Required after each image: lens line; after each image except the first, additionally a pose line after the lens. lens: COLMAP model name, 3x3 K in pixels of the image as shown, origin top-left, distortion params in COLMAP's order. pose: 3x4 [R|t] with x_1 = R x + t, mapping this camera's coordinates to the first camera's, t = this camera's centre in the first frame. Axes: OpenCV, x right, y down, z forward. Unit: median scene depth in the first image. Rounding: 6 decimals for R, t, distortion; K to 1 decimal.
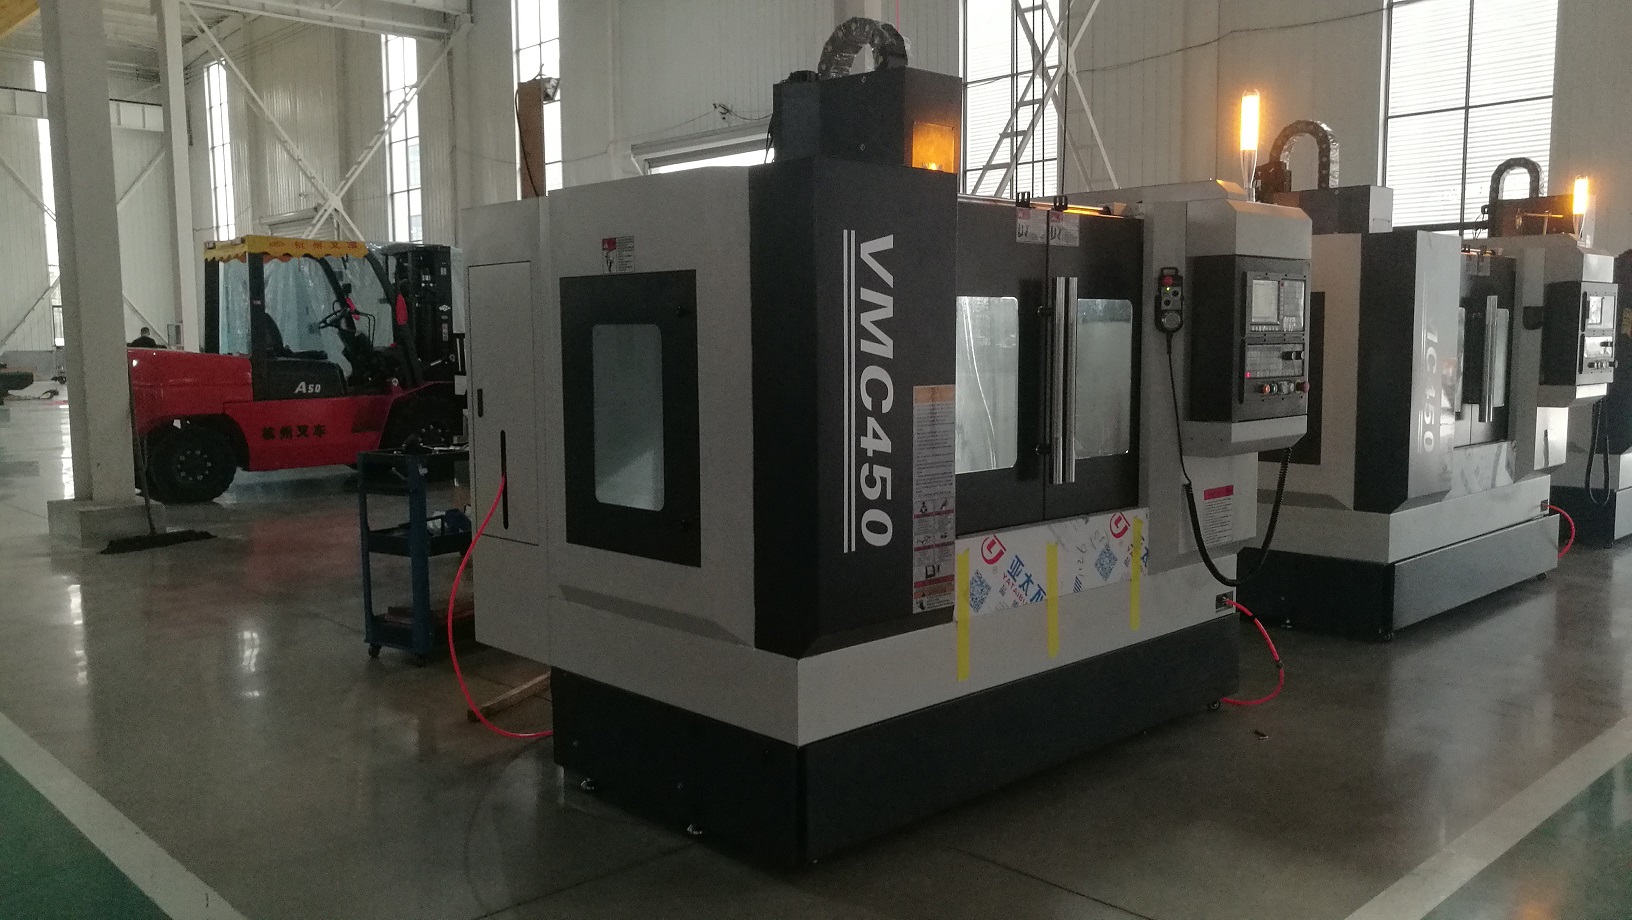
lens RADIAL K [[1283.5, 0, 780.9], [0, 1283.5, 449.6], [0, 0, 1]] dist [0.229124, -0.569545]
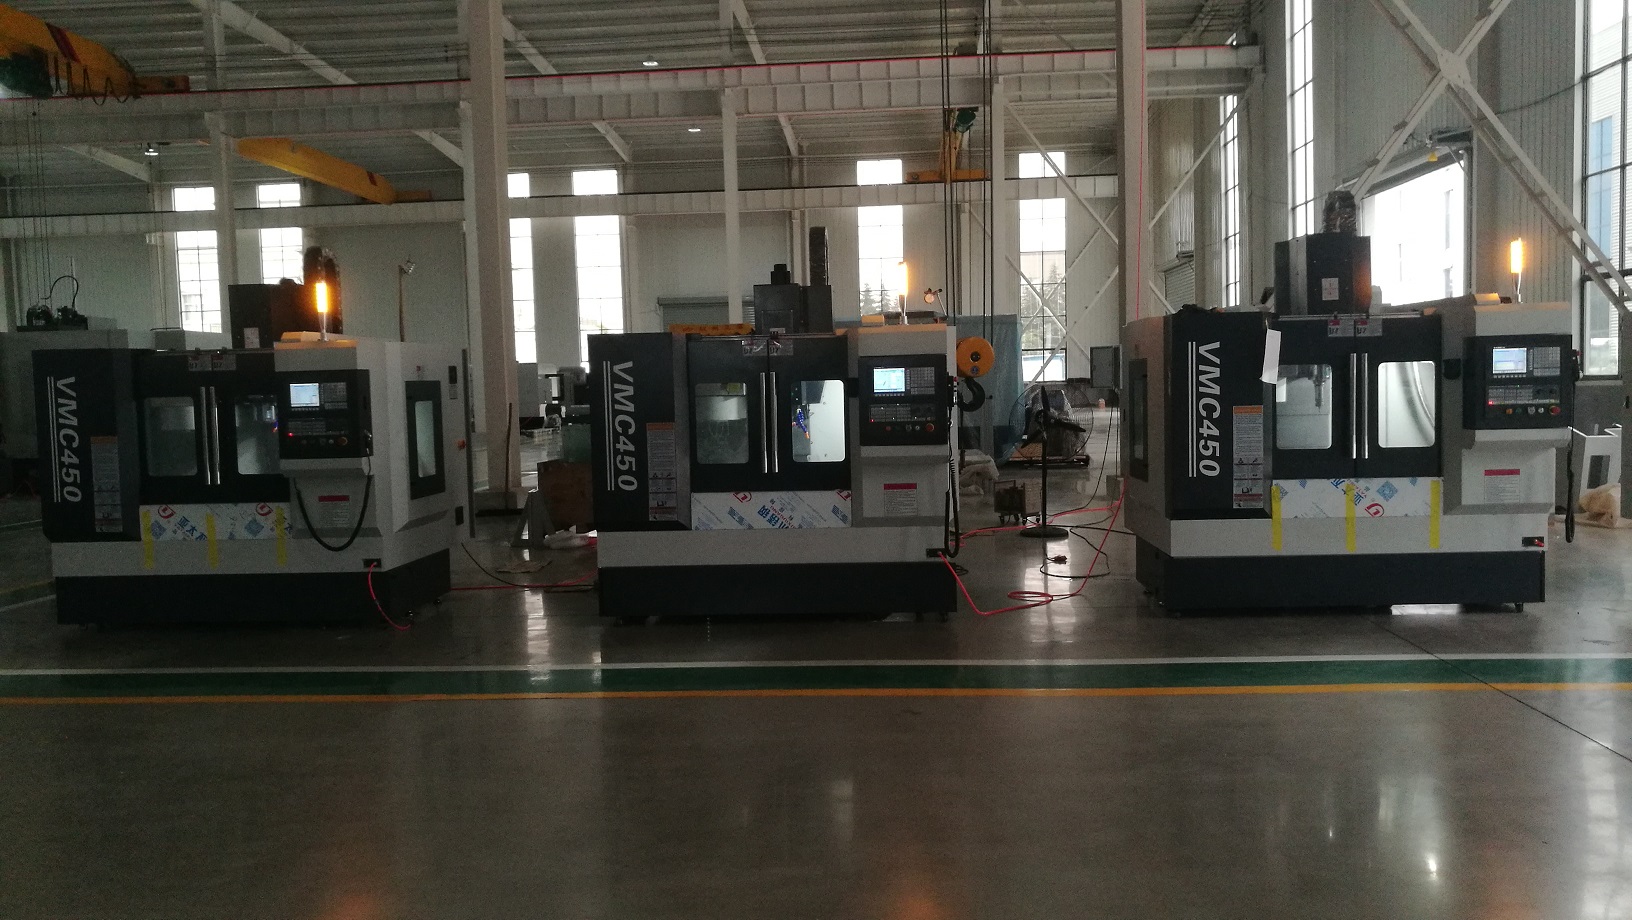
lens RADIAL K [[1315.9, 0, 809.3], [0, 1315.9, 468.5], [0, 0, 1]] dist [0.005437, 0.008847]
pose [[0.674892, 0.038929, -0.736889, 2.356599], [-0.044150, 0.998949, 0.012338, -0.066893], [0.736594, 0.024206, 0.675901, 0.267783]]
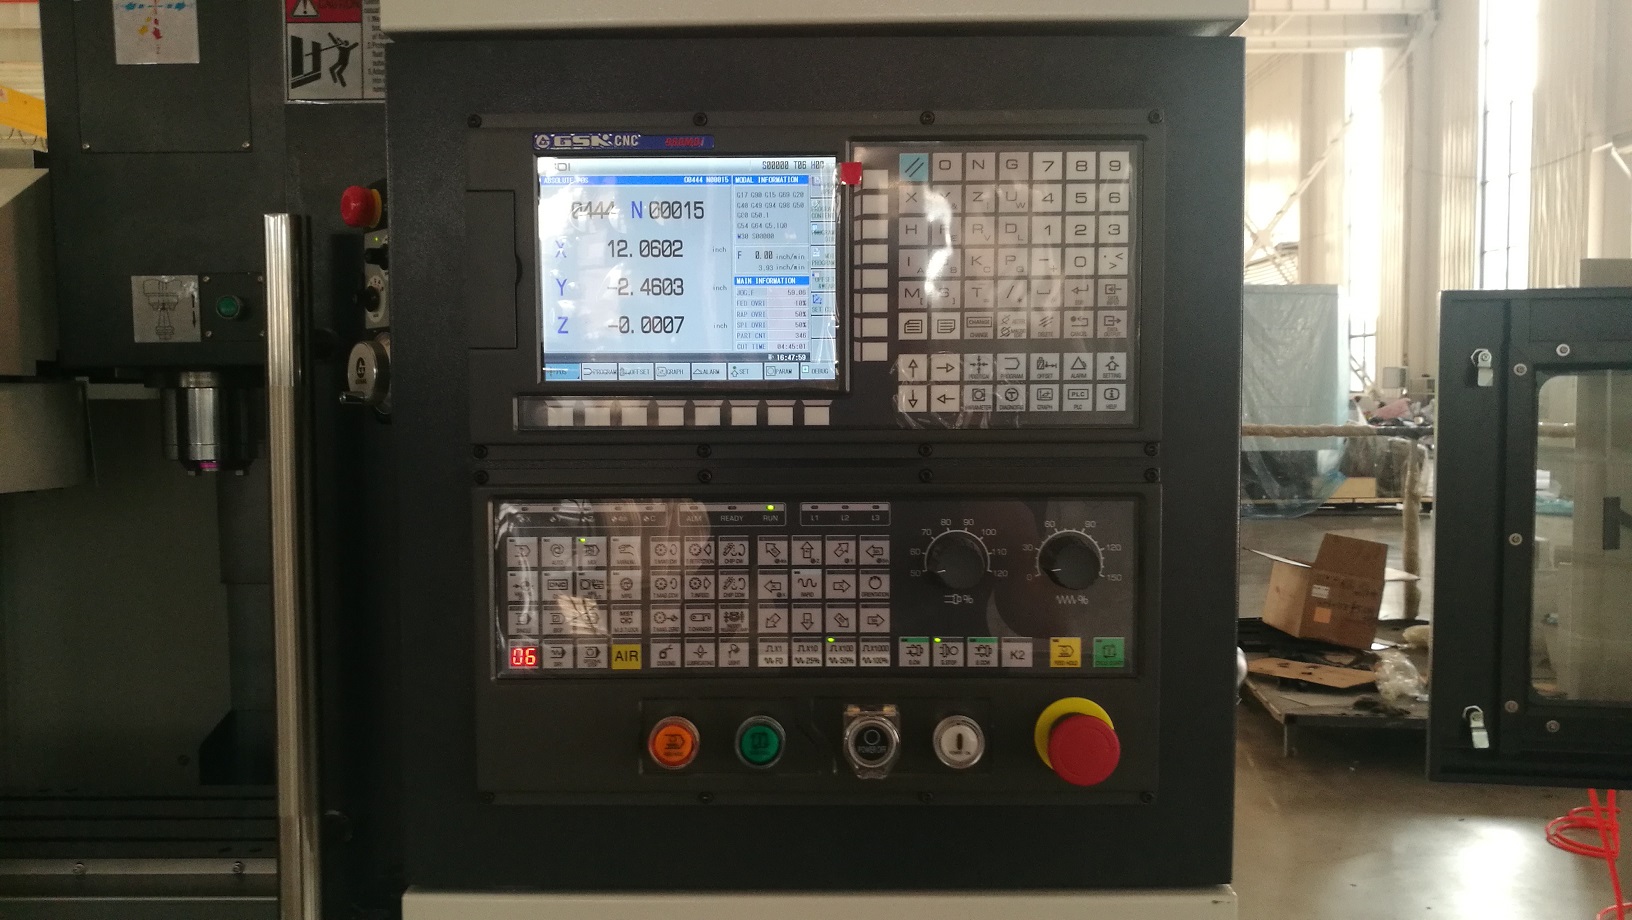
lens RADIAL K [[1299.4, 0, 816.0], [0, 1299.4, 460.0], [0, 0, 1]] dist [0.007888, 0.000314]
pose [[0.723685, 0.044559, -0.688691, 0.538653], [-0.063139, 0.998003, -0.001775, -0.091011], [0.687236, 0.044767, 0.725053, 0.914273]]
